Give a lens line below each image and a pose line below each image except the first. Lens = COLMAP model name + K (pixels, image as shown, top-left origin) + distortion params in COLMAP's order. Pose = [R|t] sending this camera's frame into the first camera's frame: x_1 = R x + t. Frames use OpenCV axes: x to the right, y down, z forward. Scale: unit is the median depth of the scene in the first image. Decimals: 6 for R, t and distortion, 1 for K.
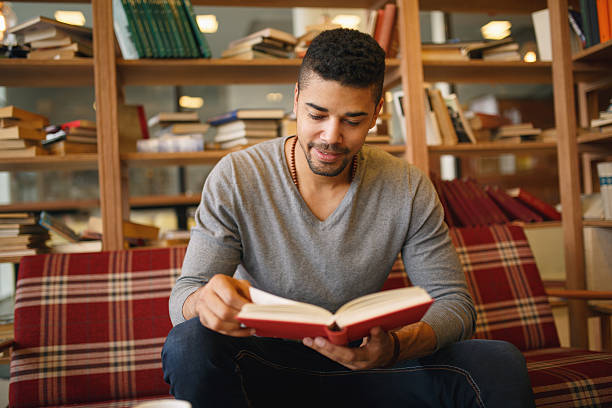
lens RADIAL K [[639.9, 0, 300.1], [0, 639.9, 200.7], [0, 0, 1]] dist [0.004455, 0.000000]
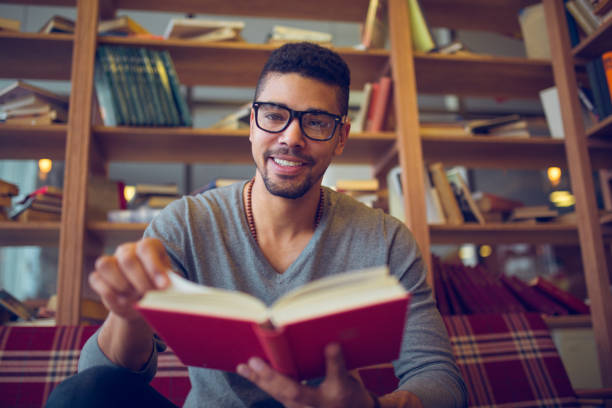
lens RADIAL K [[617.6, 0, 303.5], [0, 617.6, 203.6], [0, 0, 1]] dist [0.009759, 0.000000]
pose [[0.997629, 0.005005, -0.068635, 0.088139], [-0.020637, 0.973209, -0.228995, 0.094693], [0.065650, 0.229868, 0.971005, 0.145865]]
